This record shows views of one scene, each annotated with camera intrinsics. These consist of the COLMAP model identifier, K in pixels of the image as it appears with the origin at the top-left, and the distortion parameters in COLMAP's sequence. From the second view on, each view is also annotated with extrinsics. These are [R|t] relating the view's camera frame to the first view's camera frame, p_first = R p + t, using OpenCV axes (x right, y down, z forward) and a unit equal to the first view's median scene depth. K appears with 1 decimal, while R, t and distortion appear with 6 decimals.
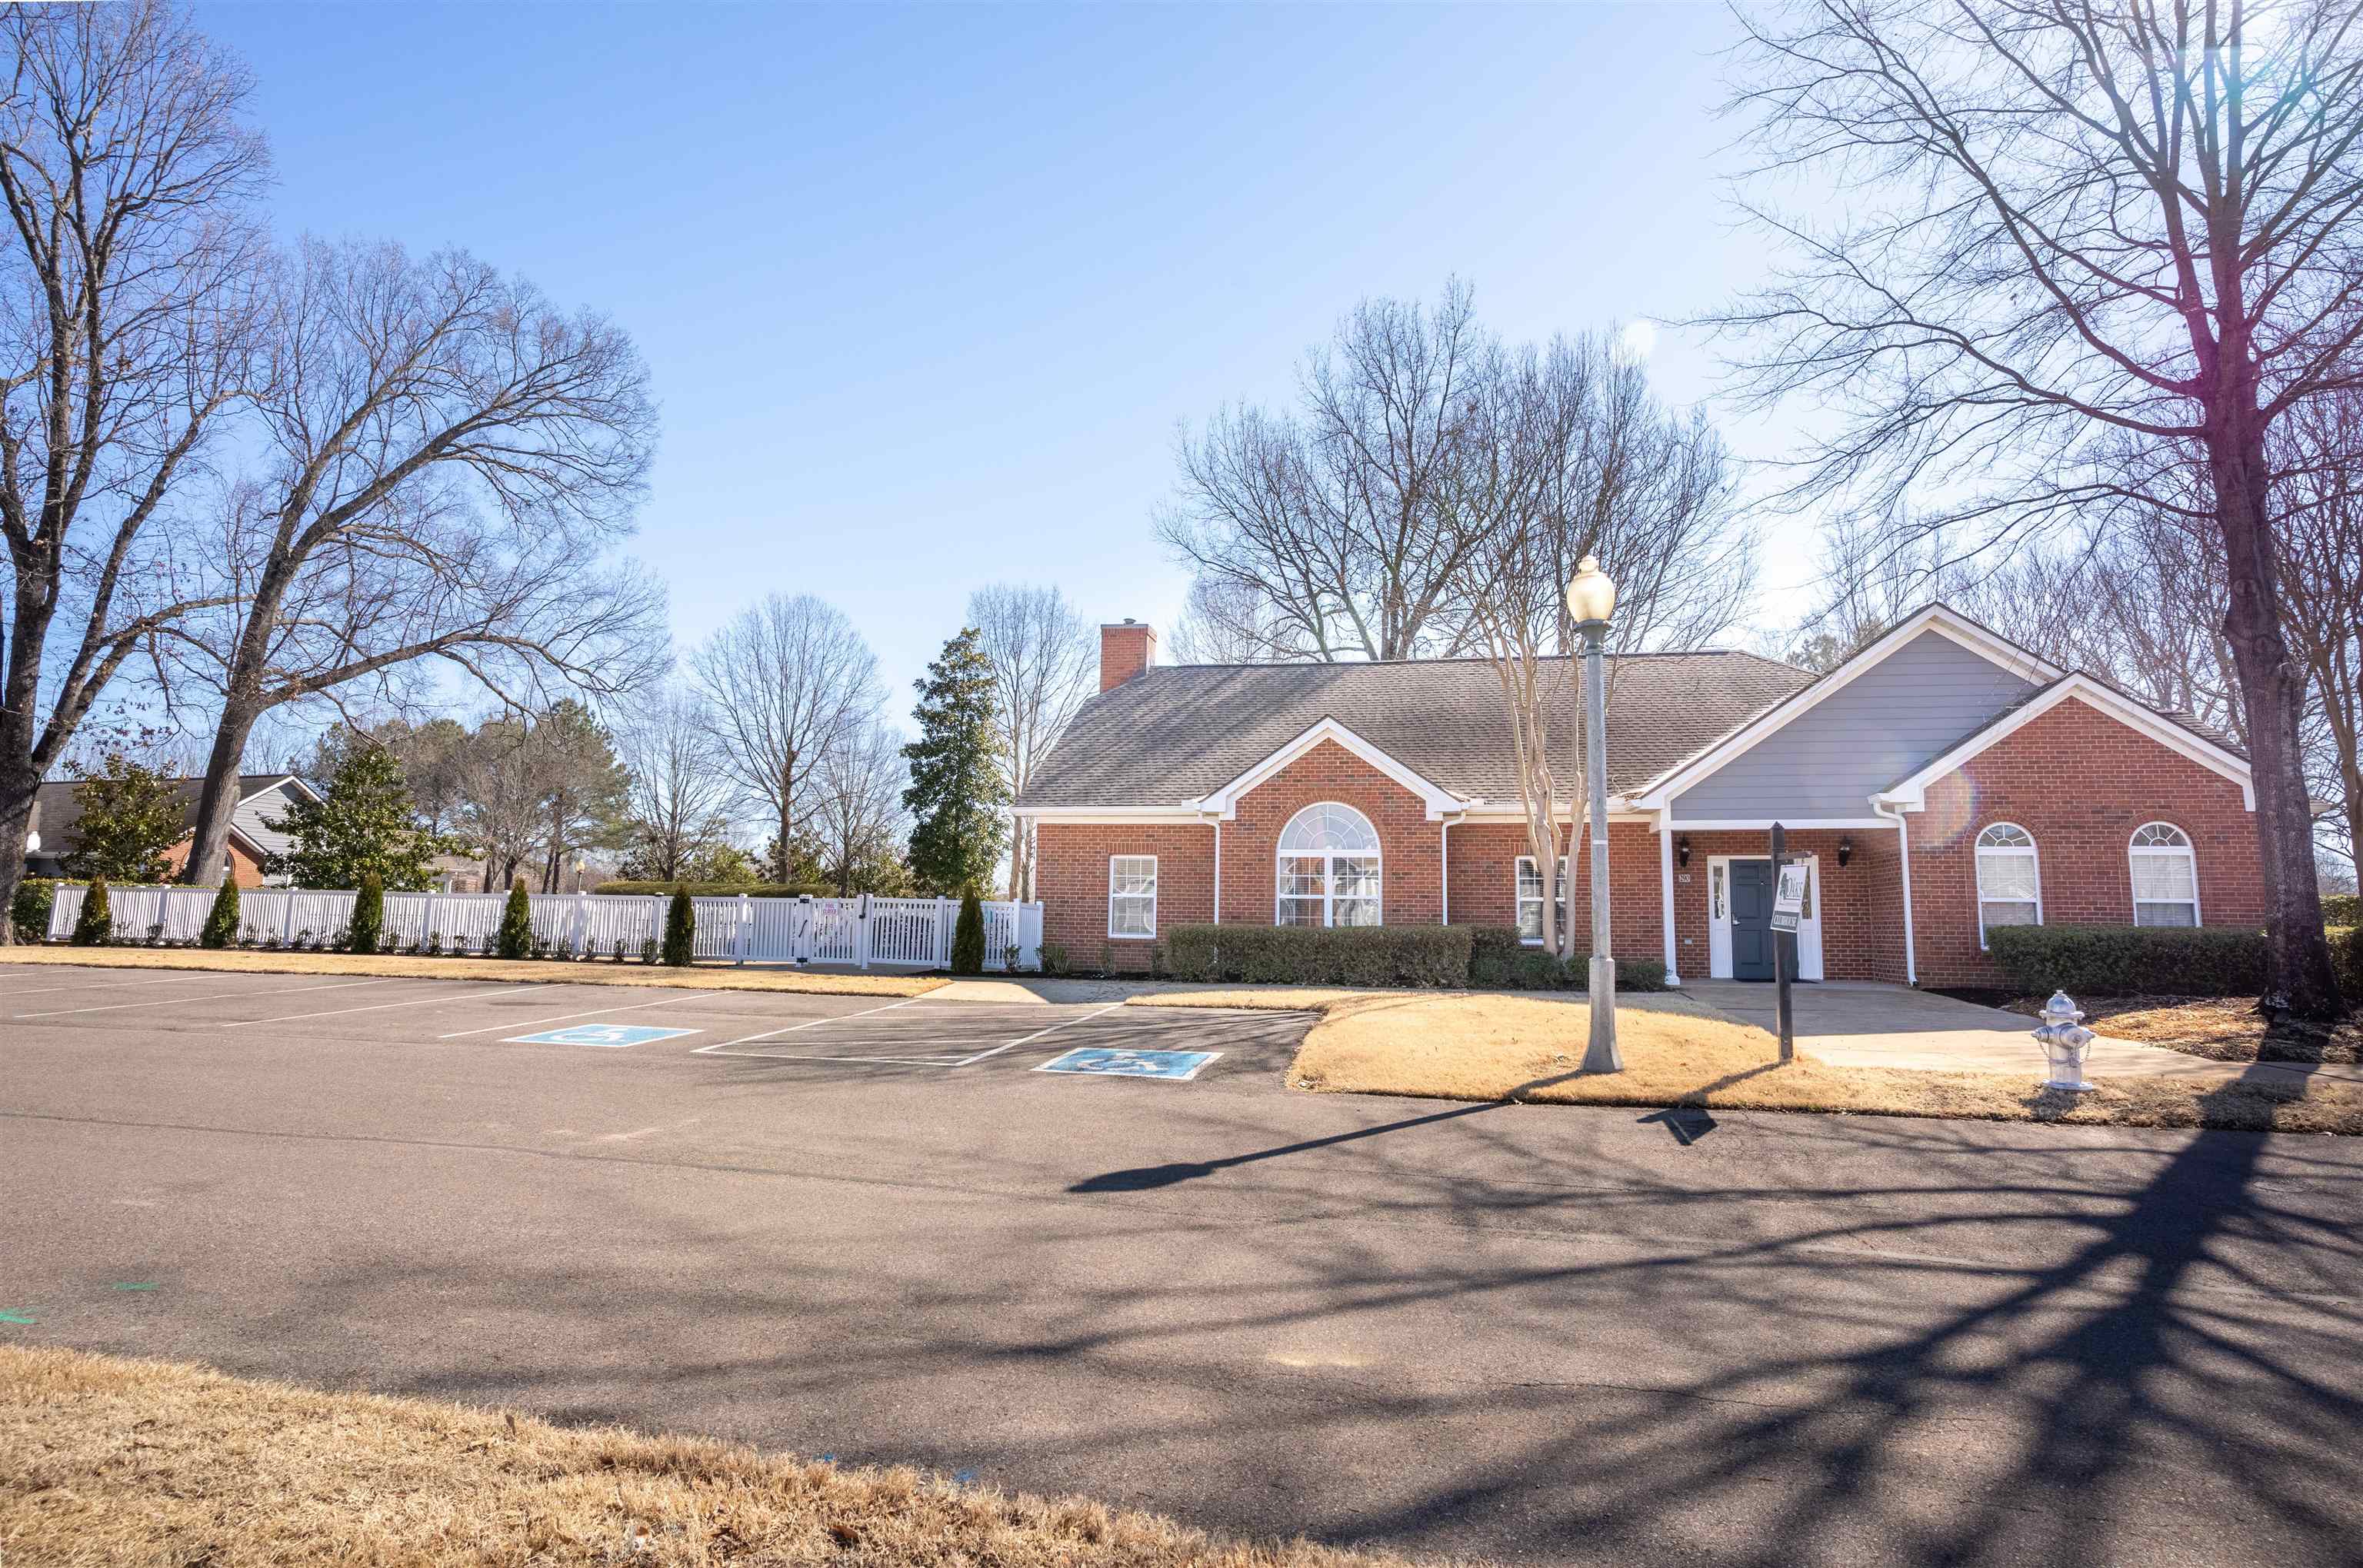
lens RADIAL K [[1040.0, 0, 1184.0], [0, 1040.0, 854.9], [0, 0, 1]] dist [-0.036380, 0.015541]
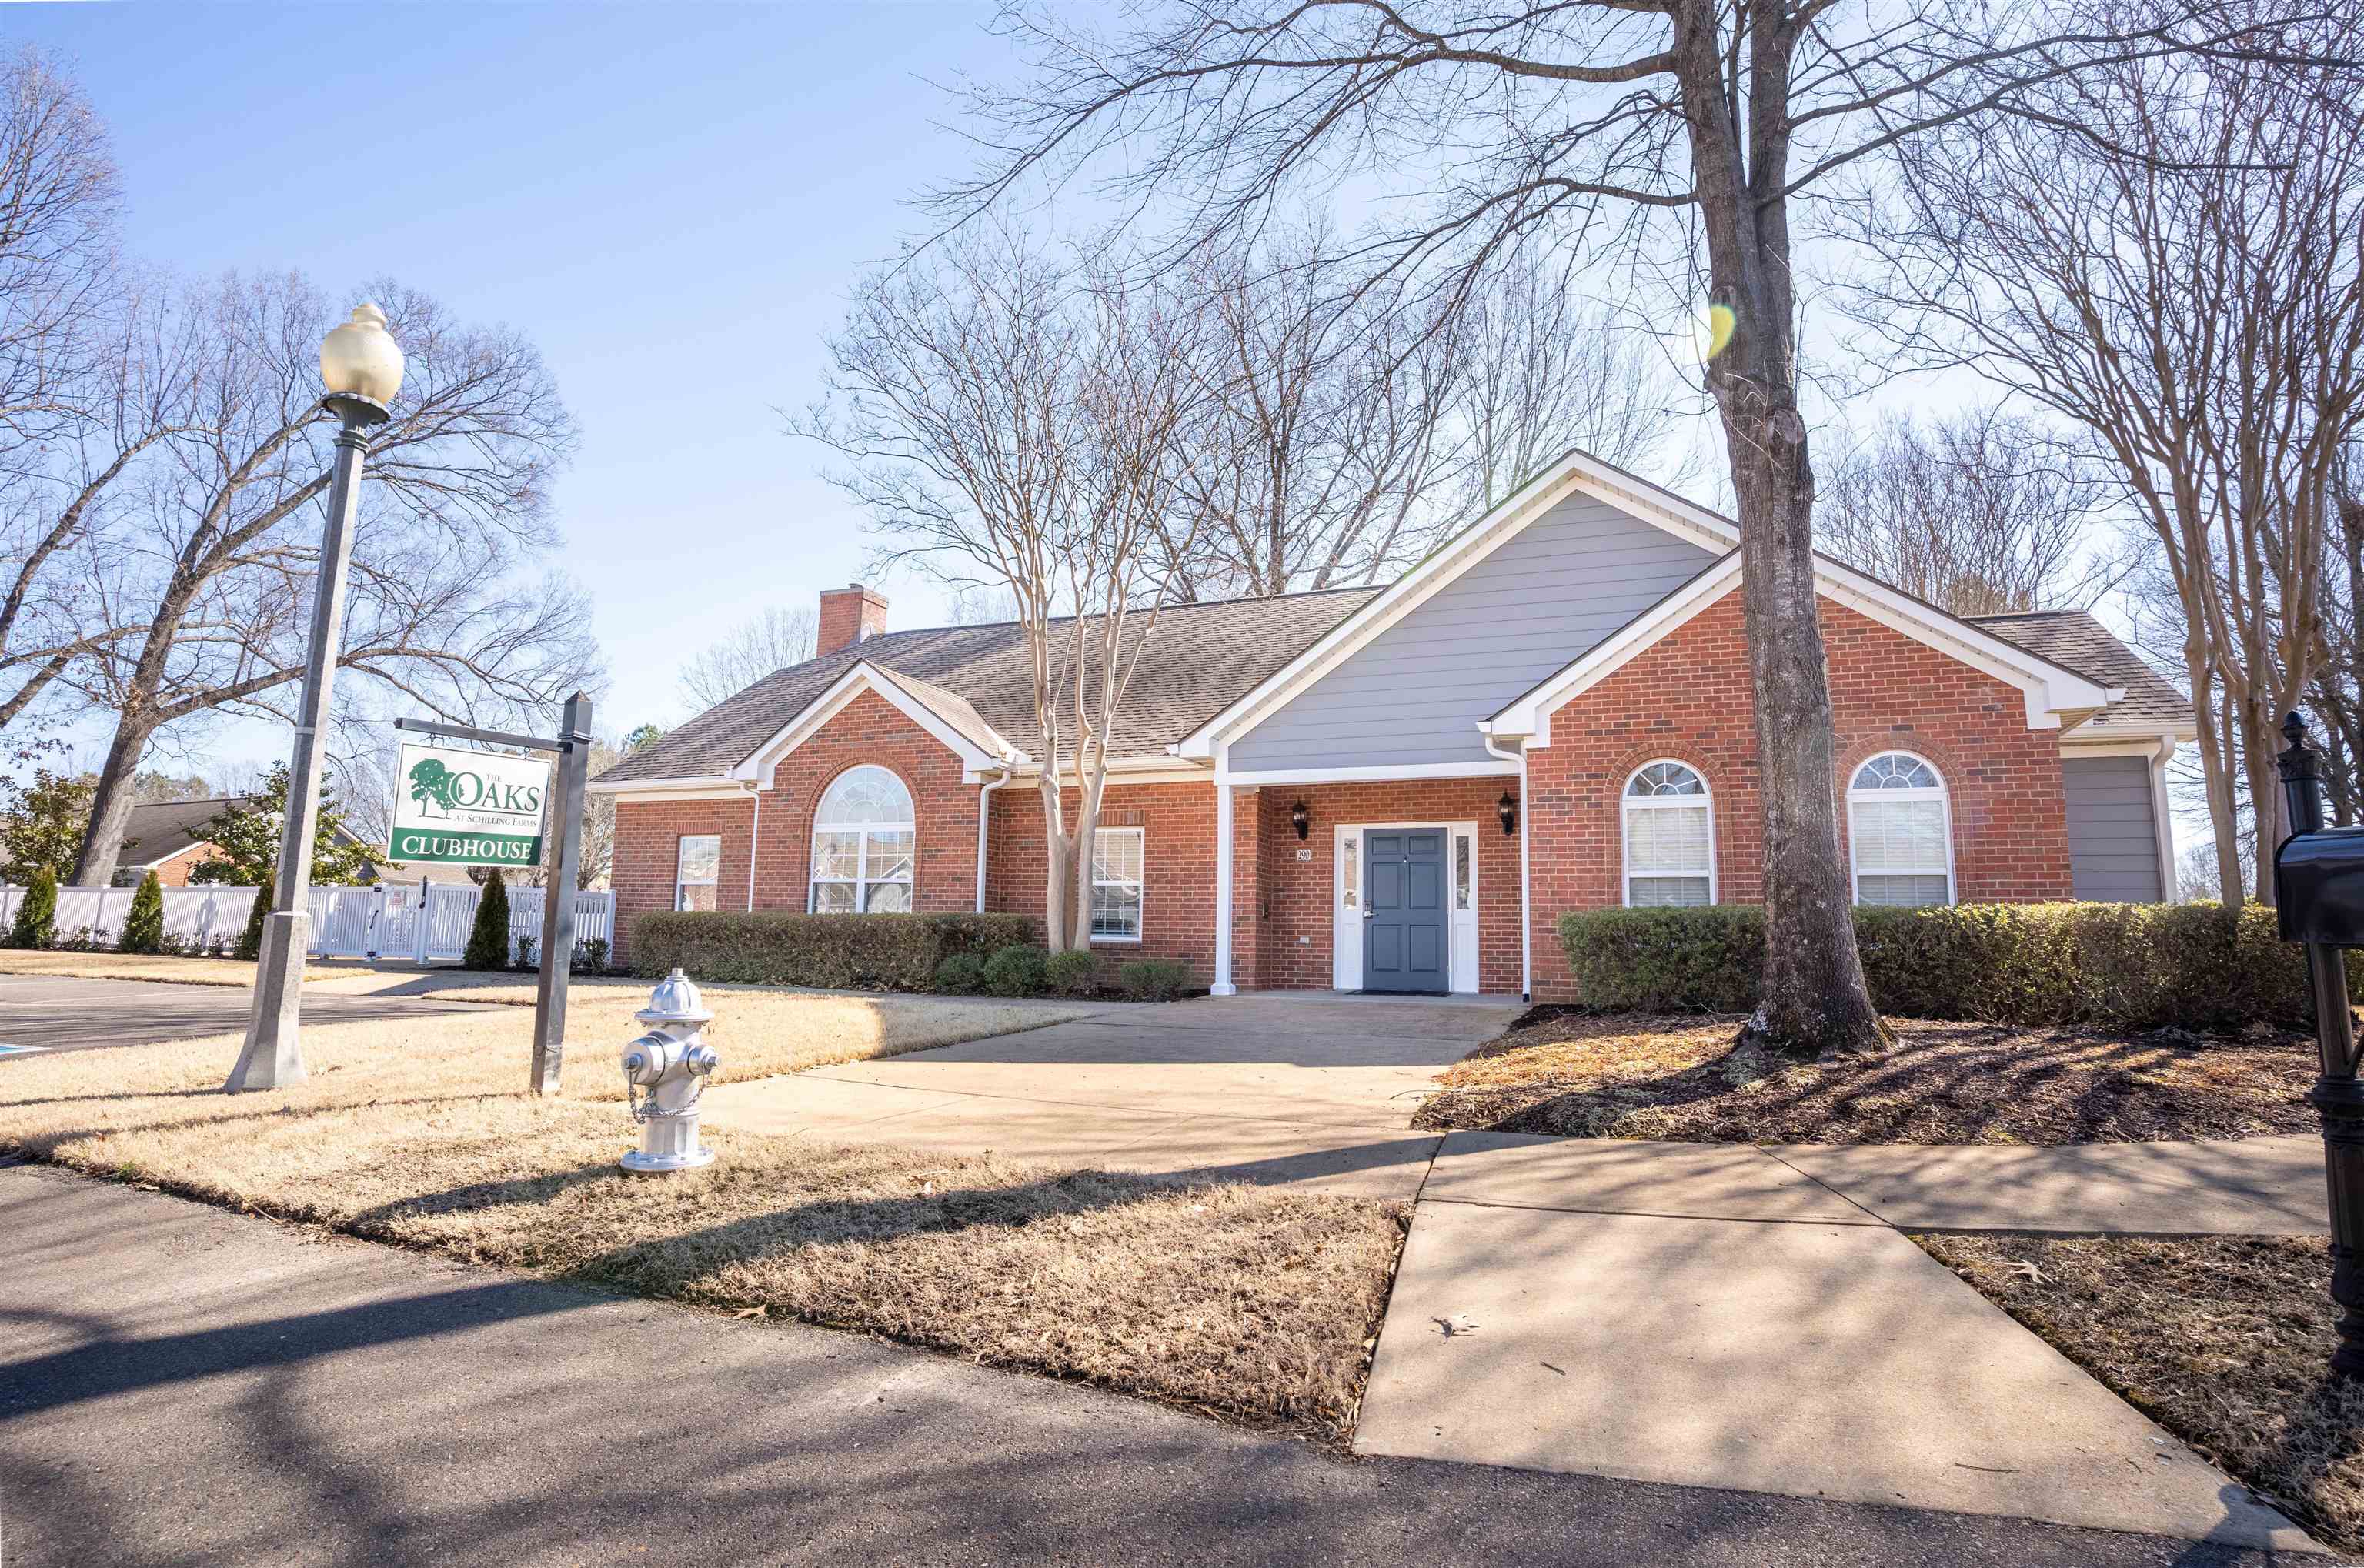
lens RADIAL K [[1040.5, 0, 1184.5], [0, 1040.5, 854.9], [0, 0, 1]] dist [-0.036380, 0.015541]
pose [[0.987555, -0.007510, -0.157096, 0.514665], [0.003760, 0.999701, -0.024150, 0.040358], [0.157231, 0.023258, 0.987288, 0.239316]]
